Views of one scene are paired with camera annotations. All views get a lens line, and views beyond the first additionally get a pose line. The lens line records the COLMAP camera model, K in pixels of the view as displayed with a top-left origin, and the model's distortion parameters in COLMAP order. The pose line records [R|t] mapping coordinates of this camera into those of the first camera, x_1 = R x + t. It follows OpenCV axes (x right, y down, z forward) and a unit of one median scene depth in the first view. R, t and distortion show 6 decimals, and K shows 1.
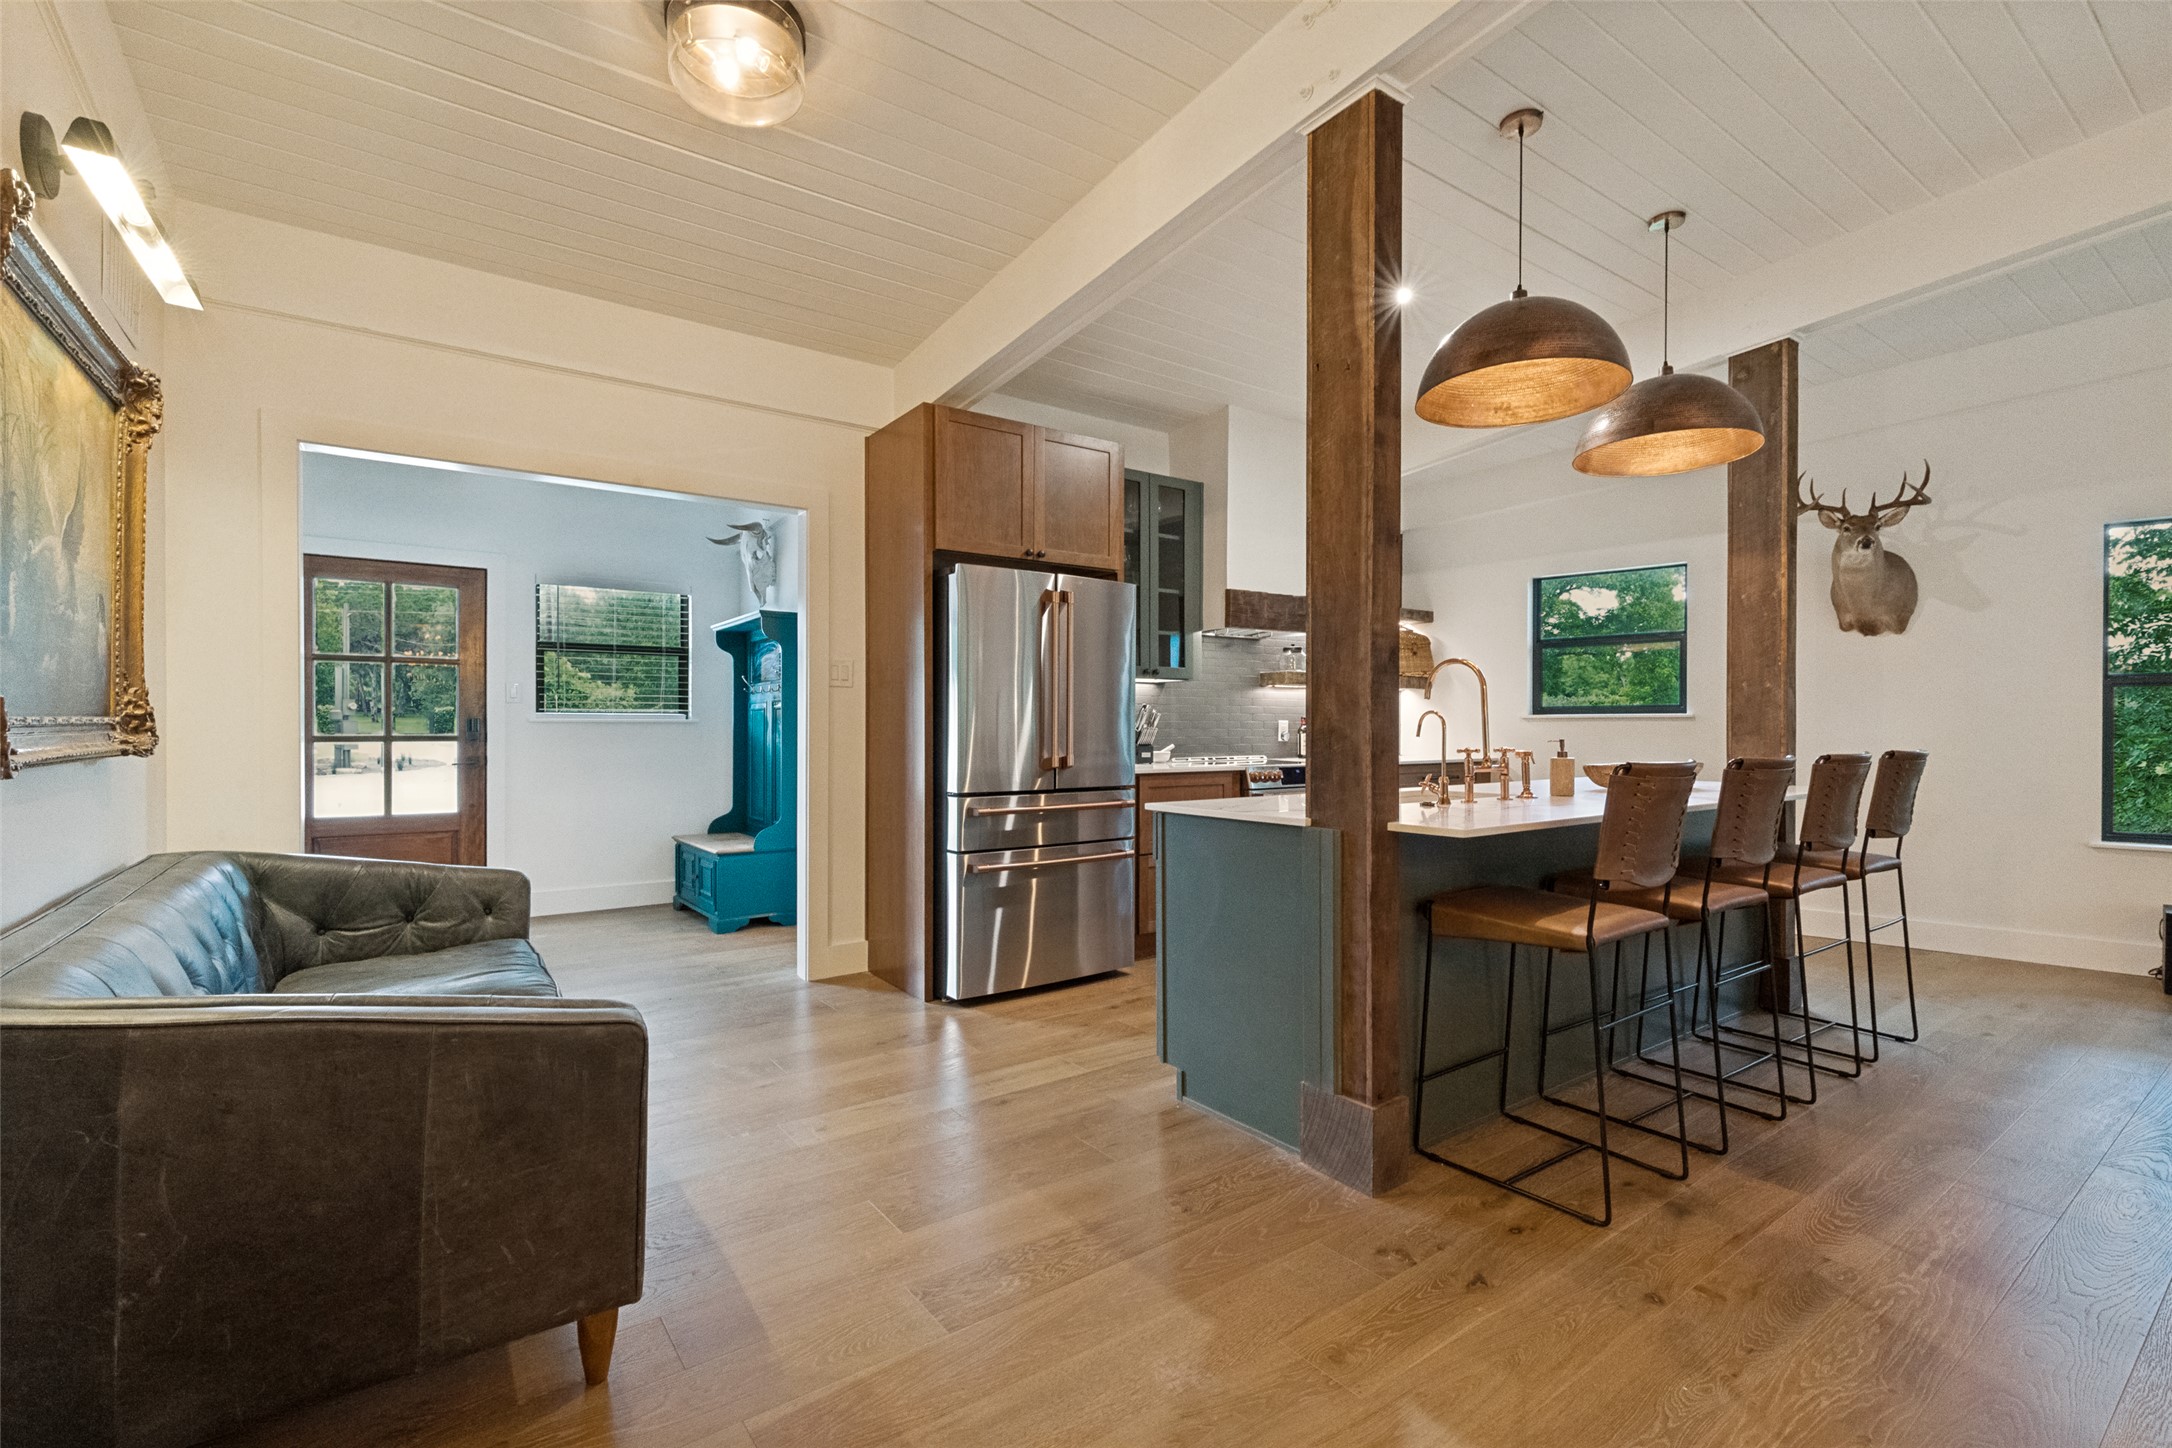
lens RADIAL K [[997.0, 0, 1098.4], [0, 997.0, 726.3], [0, 0, 1]] dist [0.004685, -0.000827]
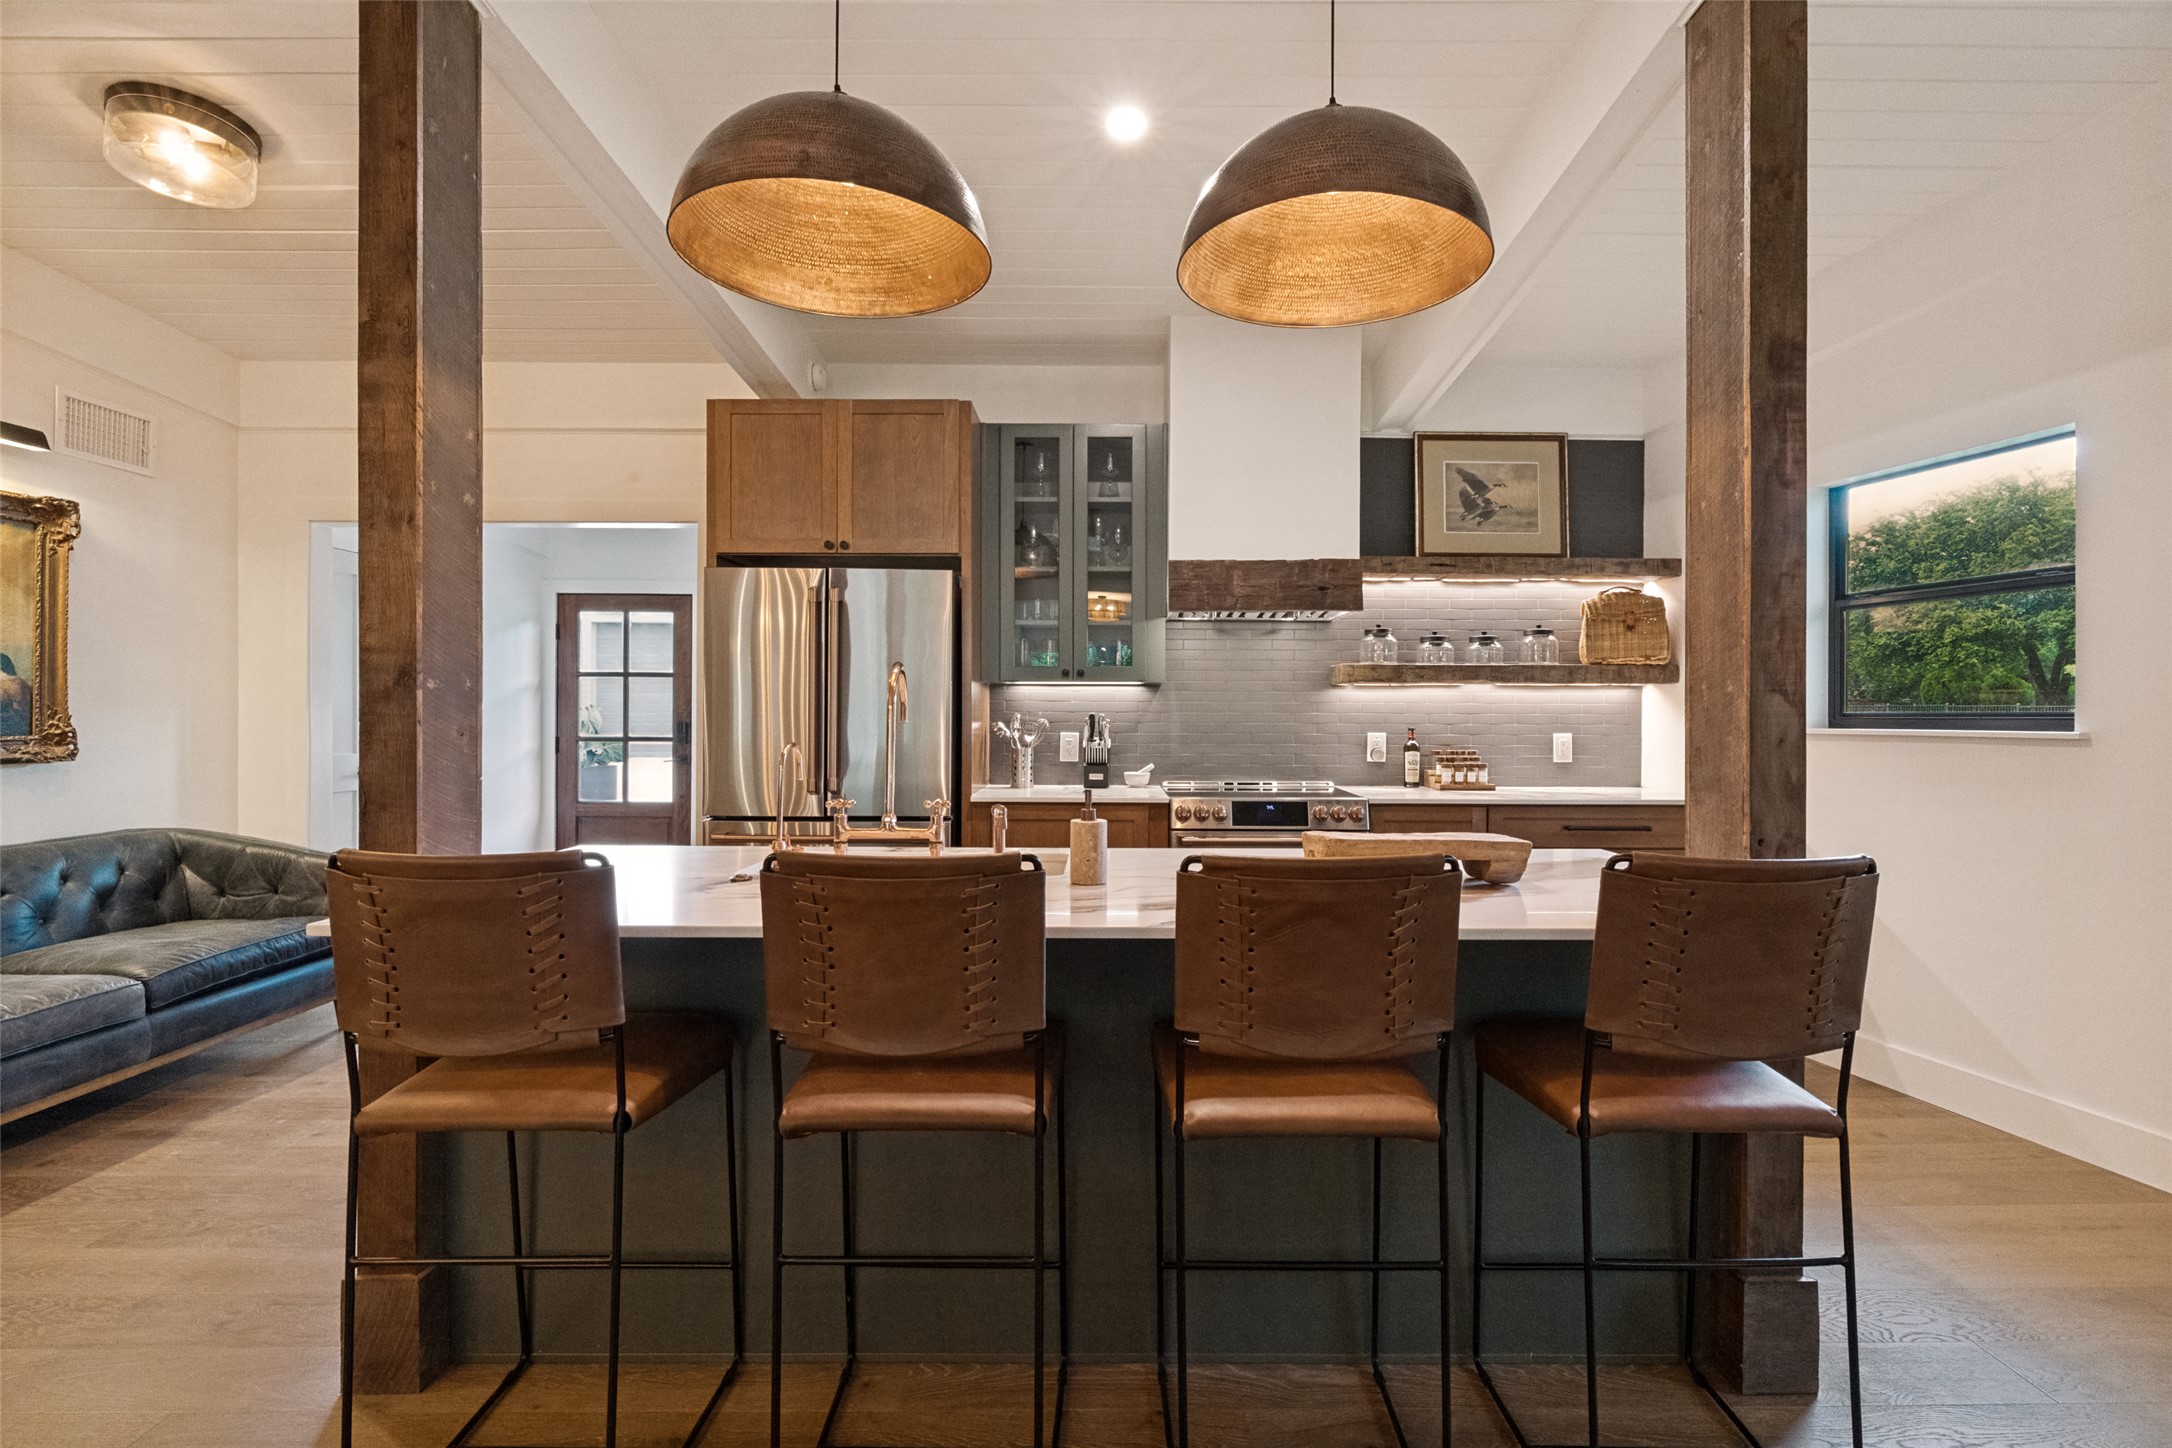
lens RADIAL K [[1049.5, 0, 1088.4], [0, 1049.5, 717.8], [0, 0, 1]] dist [-0.015520, -0.000082]
pose [[0.805942, 0.004889, -0.591974, 0.520578], [-0.003886, 0.999988, 0.002969, -0.020190], [0.591981, -0.000092, 0.805952, 0.307115]]
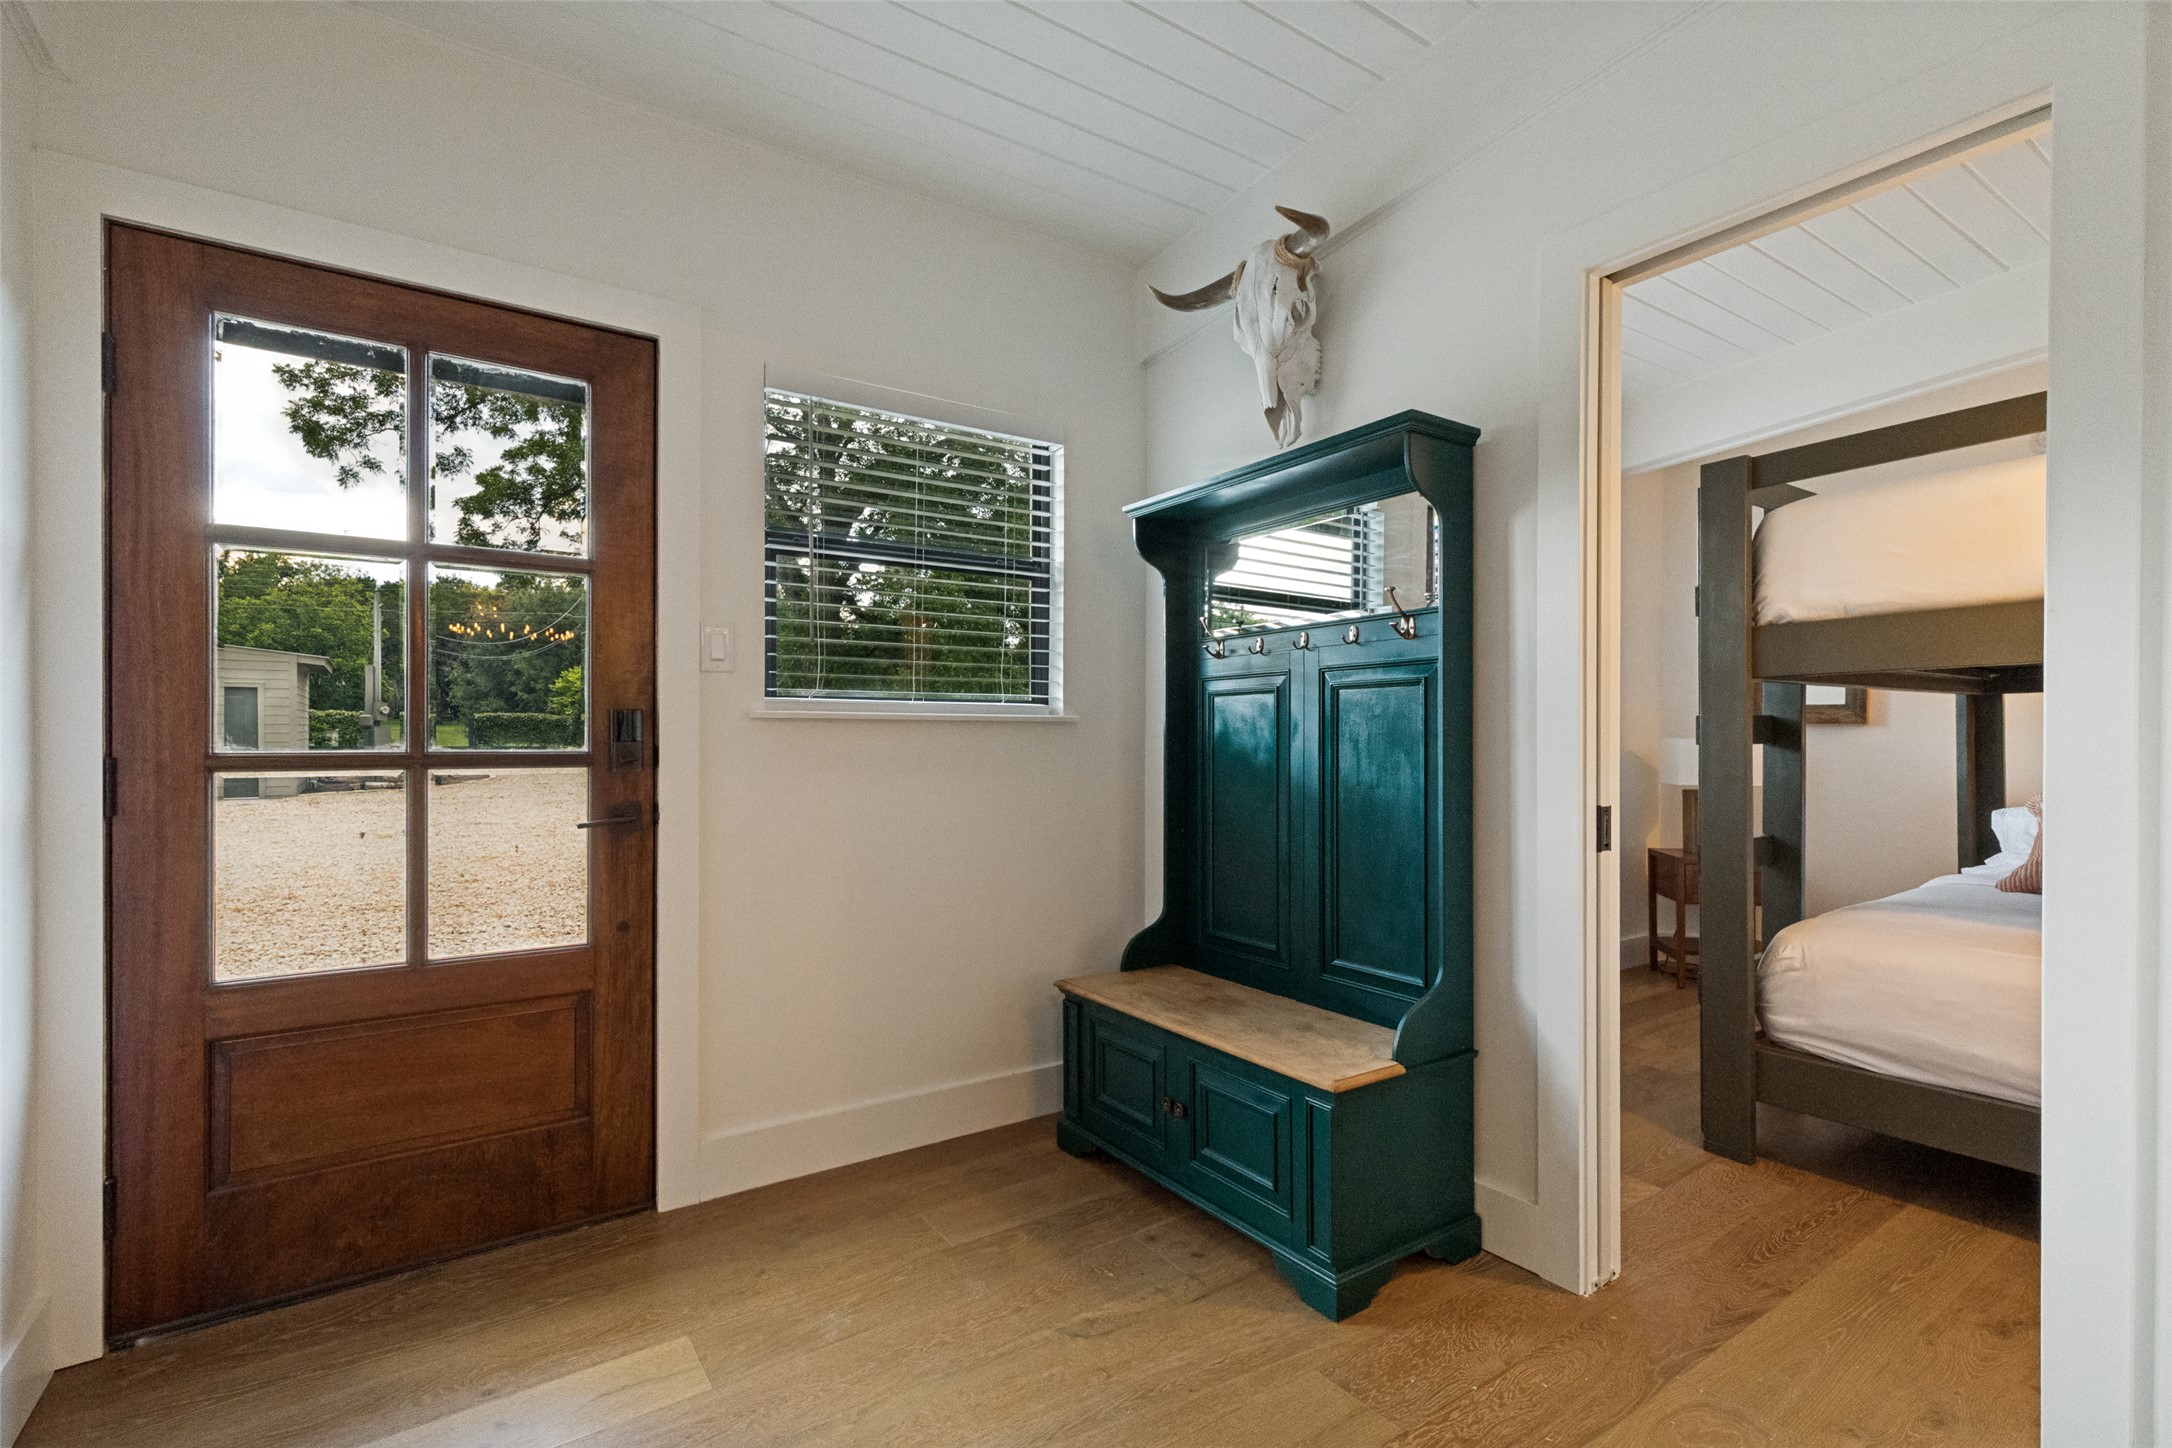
lens RADIAL K [[997.0, 0, 1099.1], [0, 997.0, 737.7], [0, 0, 1]] dist [0.004685, -0.000827]
pose [[0.999692, 0.000683, -0.024805, -0.452823], [-0.000597, 0.999994, 0.003471, 0.002045], [0.024807, -0.003455, 0.999686, 0.642267]]
